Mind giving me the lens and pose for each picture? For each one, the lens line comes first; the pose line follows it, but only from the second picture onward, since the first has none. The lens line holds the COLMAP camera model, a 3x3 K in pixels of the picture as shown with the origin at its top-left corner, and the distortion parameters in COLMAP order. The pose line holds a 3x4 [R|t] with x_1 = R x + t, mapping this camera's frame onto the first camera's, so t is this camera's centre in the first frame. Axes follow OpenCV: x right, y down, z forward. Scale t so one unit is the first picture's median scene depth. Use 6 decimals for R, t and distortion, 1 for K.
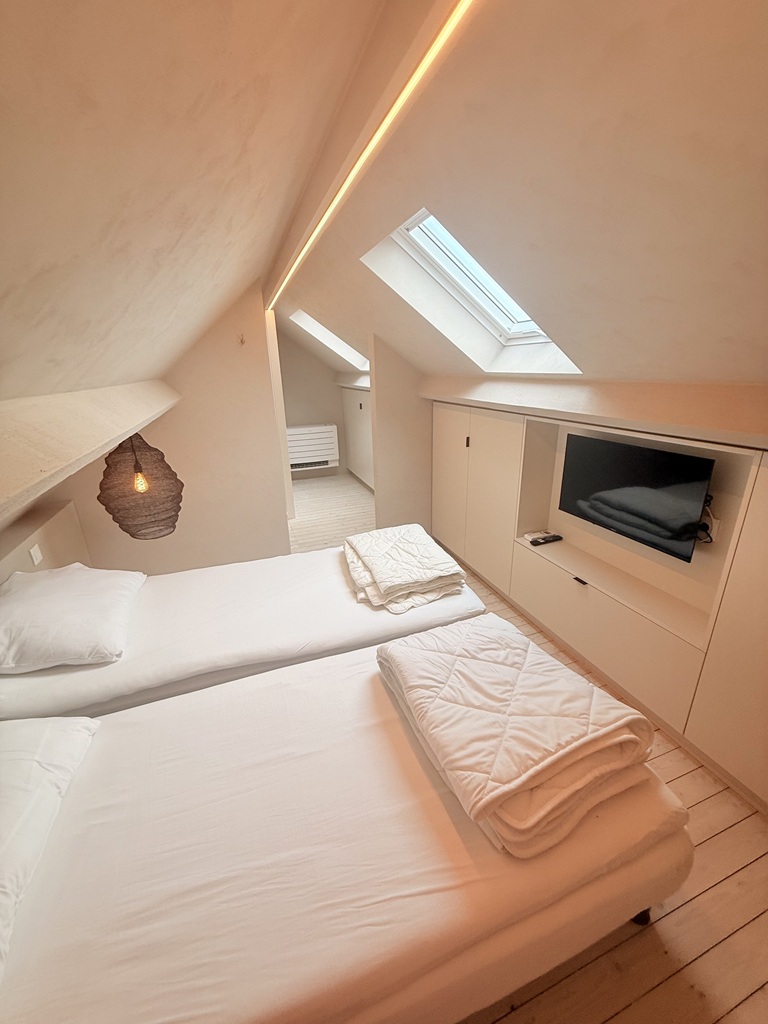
lens RADIAL K [[406.8, 0, 384.7], [0, 406.8, 508.7], [0, 0, 1]] dist [-0.001506, -0.000079]
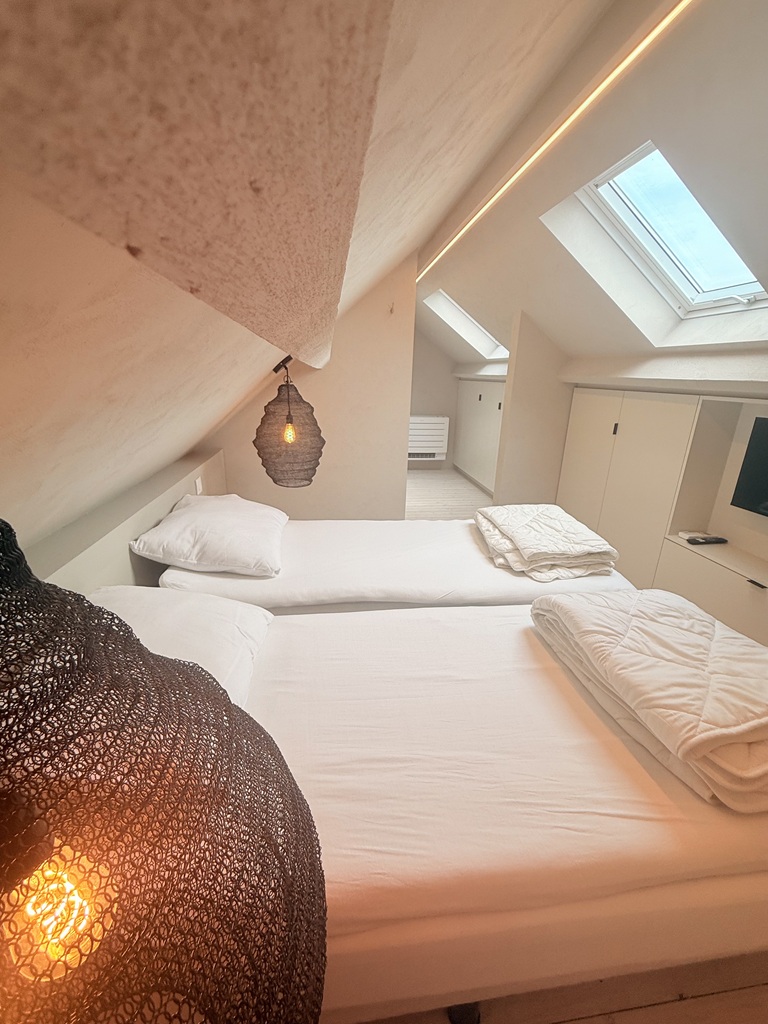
lens RADIAL K [[422.6, 0, 384.0], [0, 422.6, 512.0], [0, 0, 1]] dist [-0.000013, -0.000402]
pose [[0.974355, 0.120780, -0.189853, -0.147125], [-0.125150, 0.992075, -0.011154, 0.142263], [0.187001, 0.034629, 0.981749, -0.037332]]
